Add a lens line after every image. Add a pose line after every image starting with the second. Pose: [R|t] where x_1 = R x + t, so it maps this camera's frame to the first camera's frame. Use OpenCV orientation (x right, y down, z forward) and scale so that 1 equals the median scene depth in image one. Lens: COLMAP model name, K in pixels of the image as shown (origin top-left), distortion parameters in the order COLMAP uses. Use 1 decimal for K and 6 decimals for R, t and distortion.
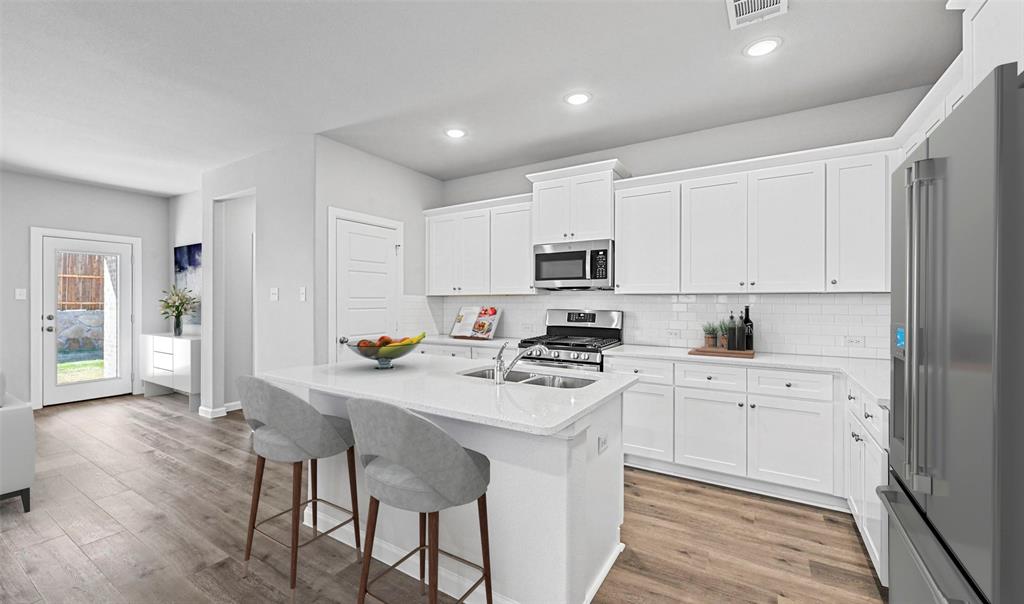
lens RADIAL K [[412.9, 0, 507.1], [0, 412.9, 302.1], [0, 0, 1]] dist [0.009887, -0.000266]
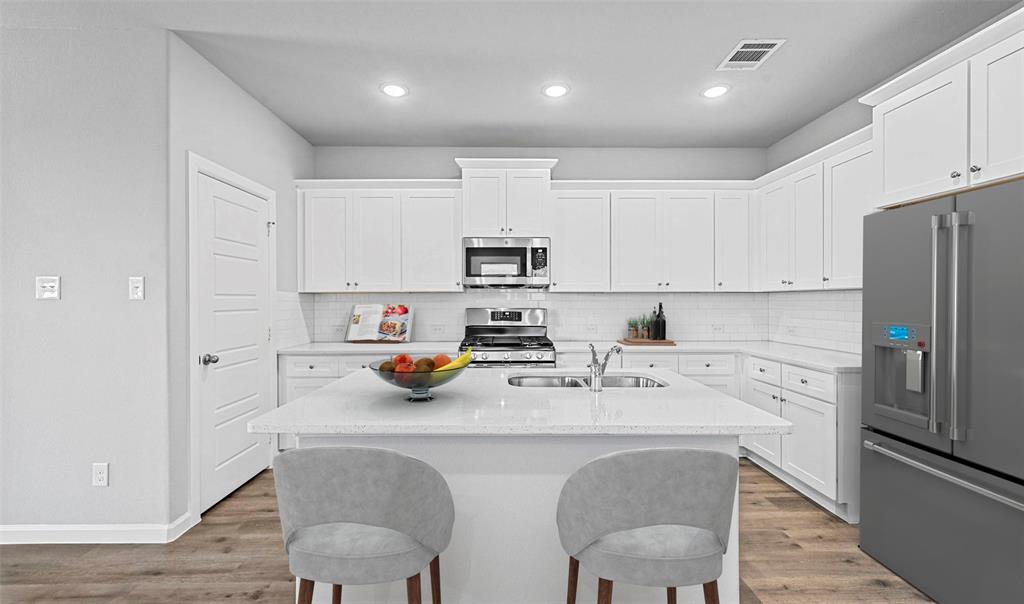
lens RADIAL K [[412.9, 0, 514.0], [0, 412.9, 302.5], [0, 0, 1]] dist [0.009887, -0.000266]
pose [[0.841561, -0.005923, 0.540130, -0.350468], [0.003735, 0.999980, 0.005146, 0.000830], [-0.540149, -0.002314, 0.841566, 0.186724]]
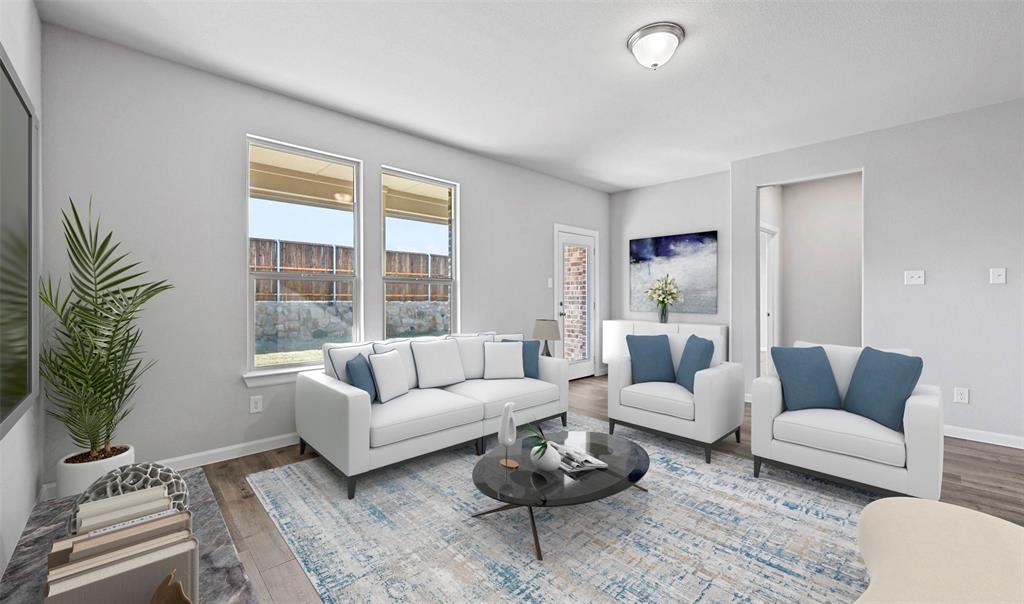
lens RADIAL K [[412.9, 0, 472.4], [0, 412.9, 299.2], [0, 0, 1]] dist [0.009887, -0.000266]
pose [[0.955998, 0.004861, -0.293333, -1.336893], [-0.004648, 0.999988, 0.001425, 0.031172], [0.293336, 0.000001, 0.956009, -0.188419]]
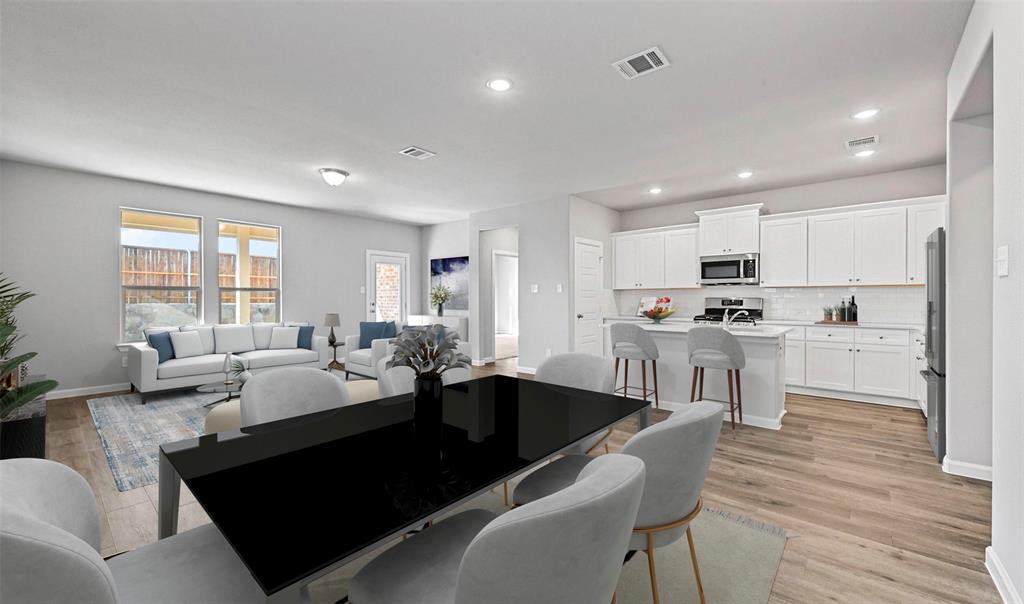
lens RADIAL K [[412.9, 0, 511.3], [0, 412.9, 301.0], [0, 0, 1]] dist [0.009887, -0.000266]
pose [[0.988192, 0.000086, -0.153220, -0.423250], [-0.000113, 1.000000, -0.000173, 0.032587], [0.153220, 0.000188, 0.988192, -0.693132]]
